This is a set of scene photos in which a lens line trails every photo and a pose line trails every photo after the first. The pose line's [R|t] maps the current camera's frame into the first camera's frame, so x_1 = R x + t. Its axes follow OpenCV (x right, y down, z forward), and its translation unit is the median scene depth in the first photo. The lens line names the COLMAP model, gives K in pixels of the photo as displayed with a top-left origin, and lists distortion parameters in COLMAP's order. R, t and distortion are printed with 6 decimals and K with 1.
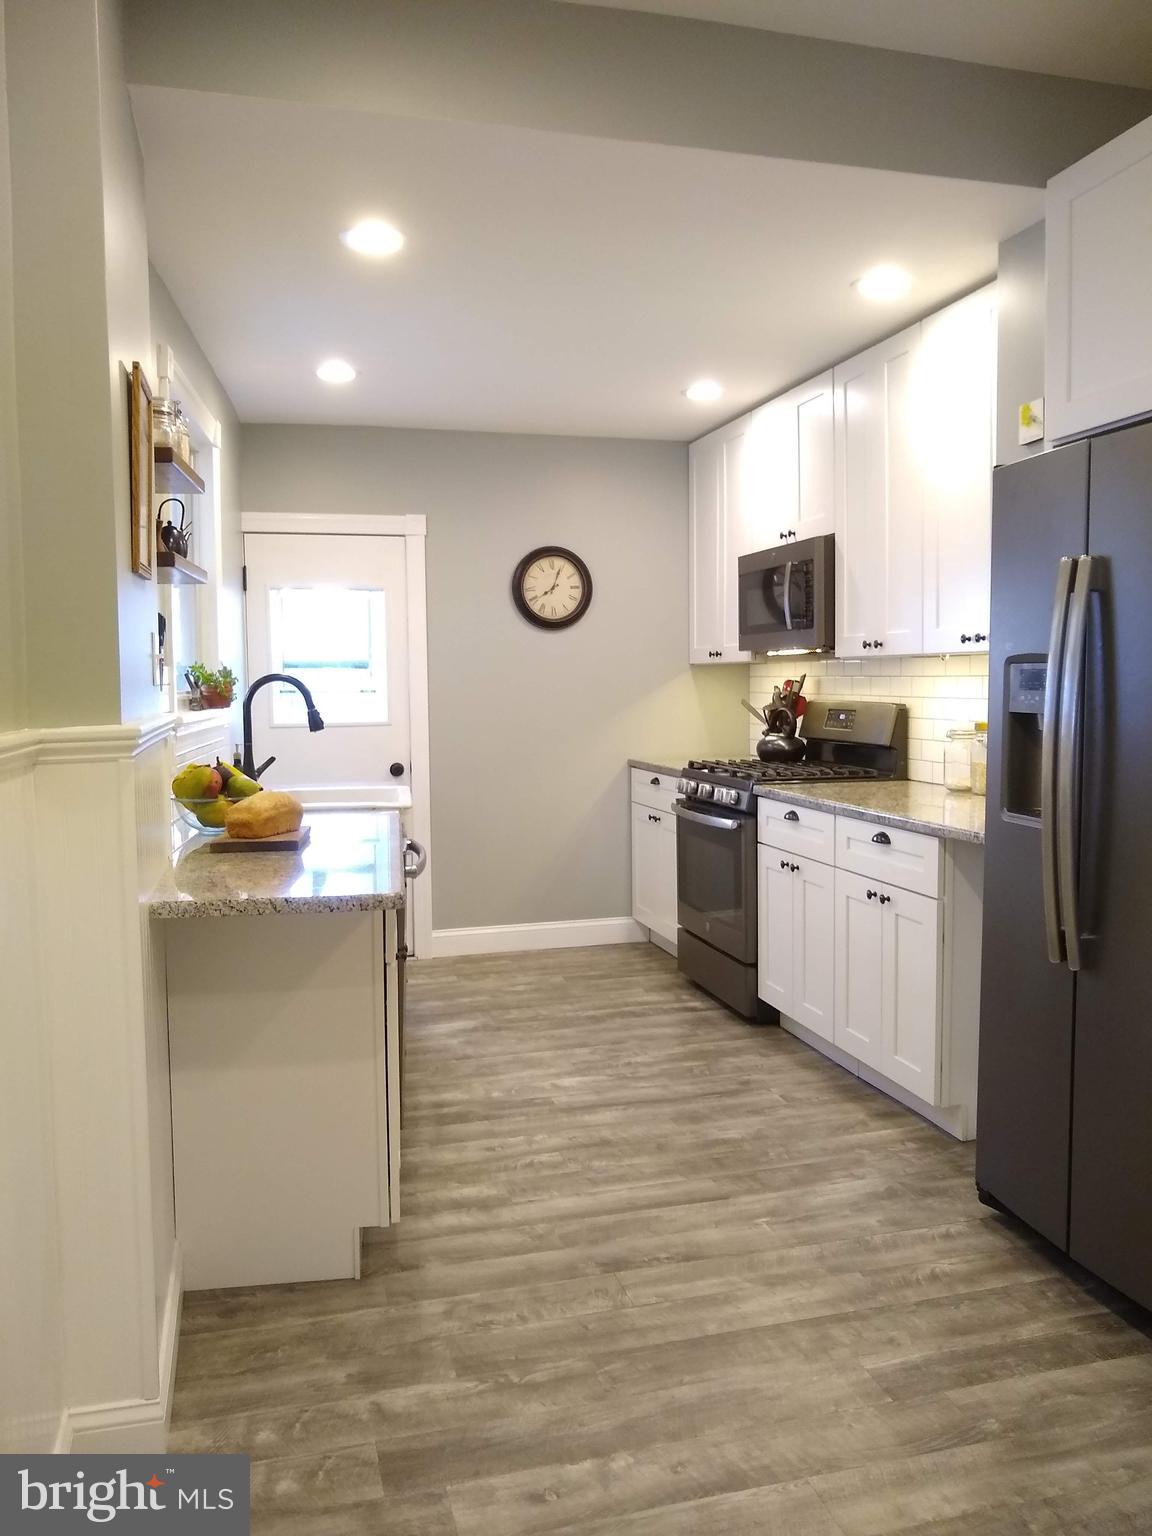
lens RADIAL K [[1219.3, 0, 575.1], [0, 1219.3, 772.8], [0, 0, 1]] dist [-0.002847, 0.008148]
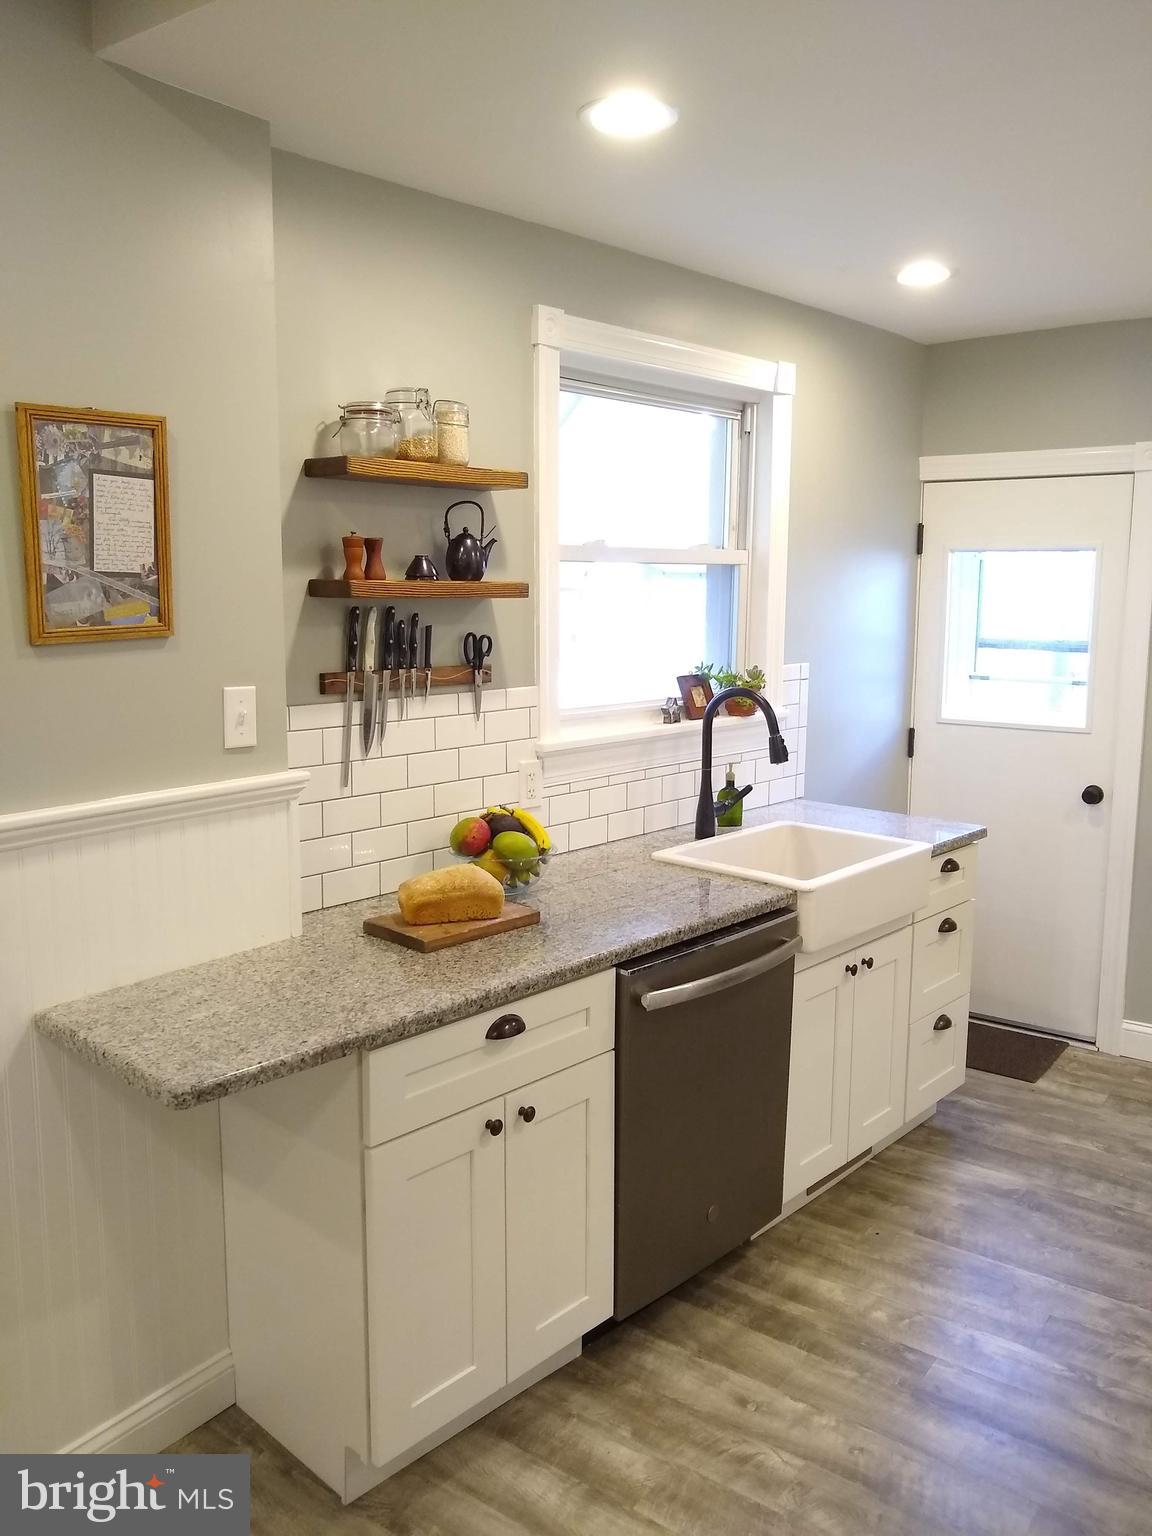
lens RADIAL K [[1219.3, 0, 578.7], [0, 1219.3, 754.9], [0, 0, 1]] dist [-0.002847, 0.008148]
pose [[0.619509, 0.123994, -0.775135, 0.293454], [-0.069082, 0.992227, 0.103509, -0.103537], [0.781944, -0.010576, 0.623259, 0.379942]]
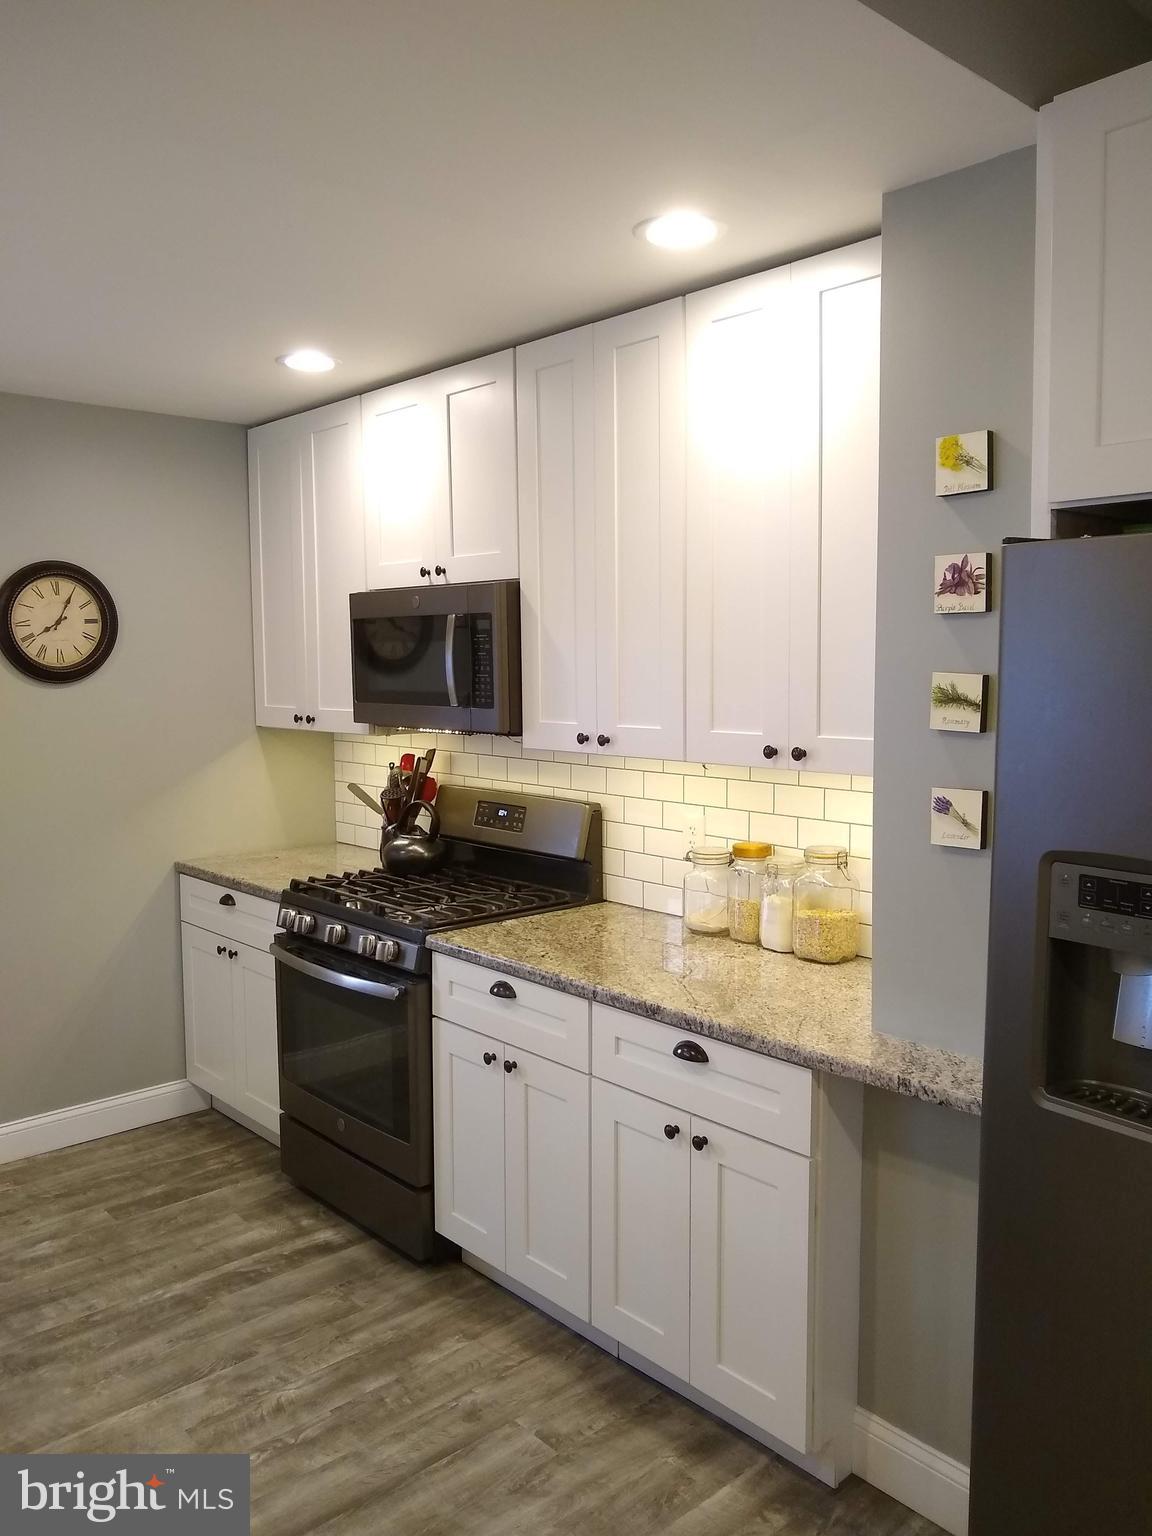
lens RADIAL K [[1219.3, 0, 571.7], [0, 1219.3, 765.5], [0, 0, 1]] dist [-0.002847, 0.008148]
pose [[0.894774, -0.031687, 0.445394, -0.087353], [0.028004, 0.999497, 0.014851, -0.096435], [-0.445641, -0.000816, 0.895212, 0.342961]]
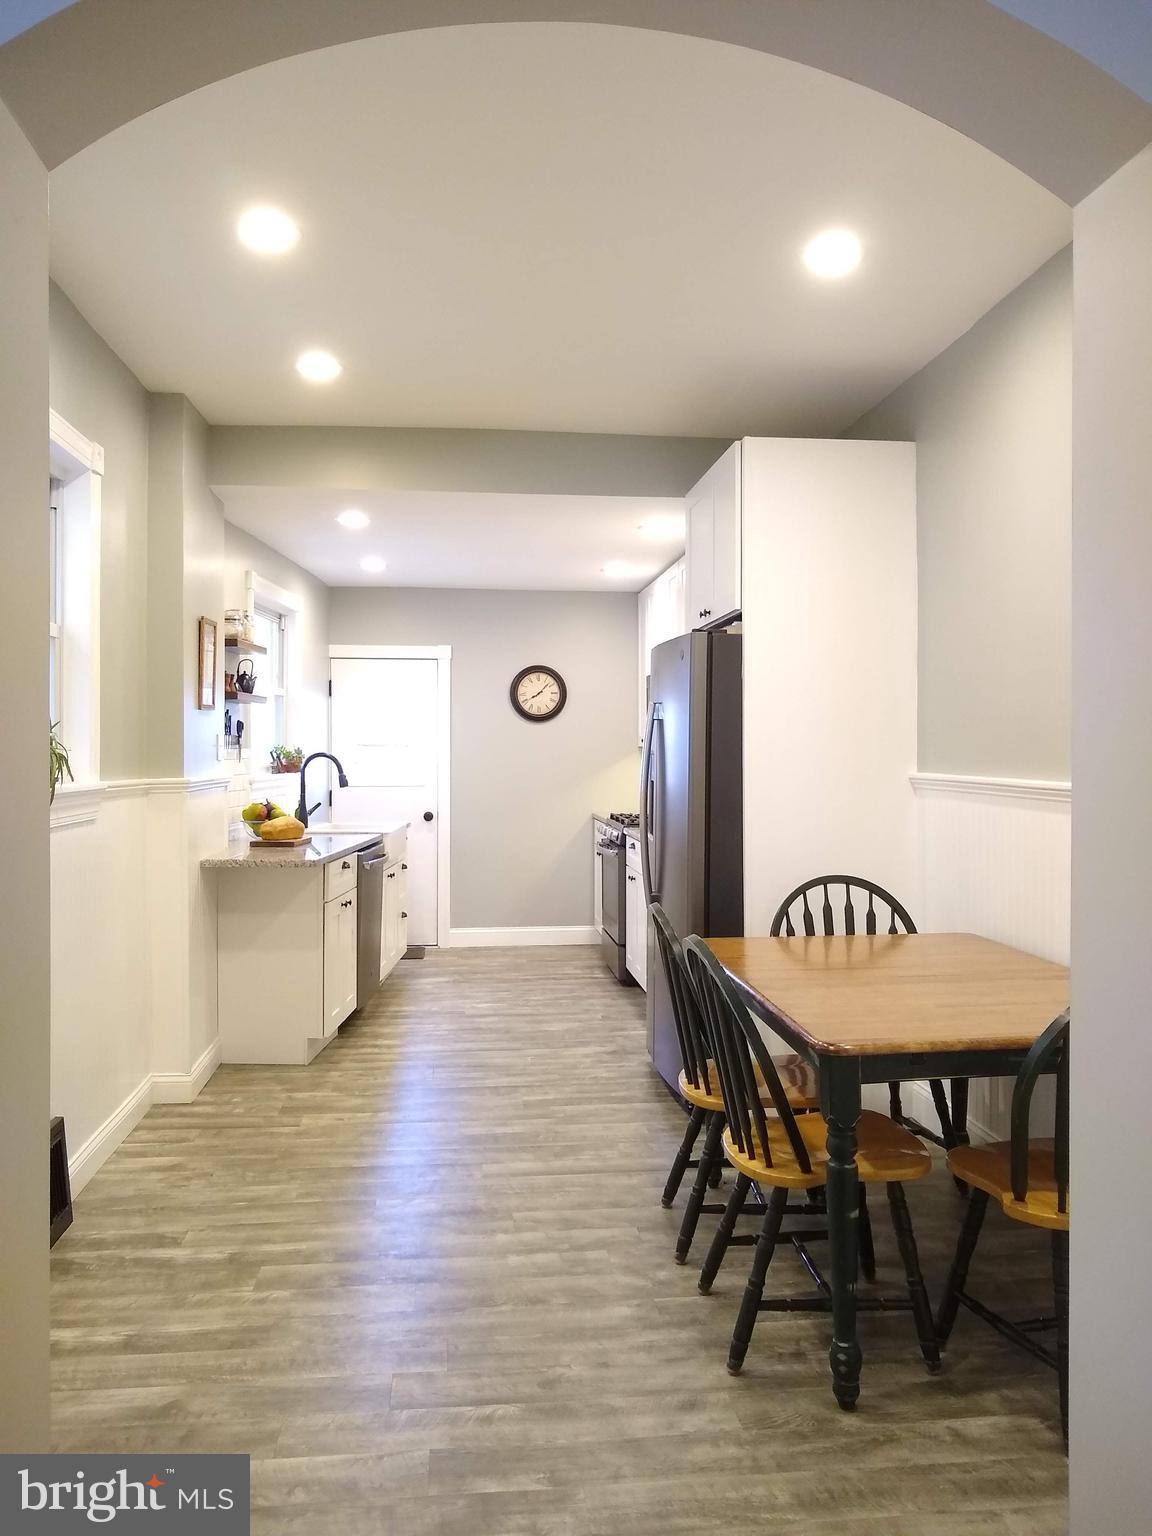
lens RADIAL K [[1219.3, 0, 570.1], [0, 1219.3, 776.8], [0, 0, 1]] dist [-0.002847, 0.008148]
pose [[0.985955, 0.015274, -0.166311, 0.339729], [-0.024442, 0.998284, -0.053218, 0.029619], [0.165213, 0.056535, 0.984636, -0.538609]]
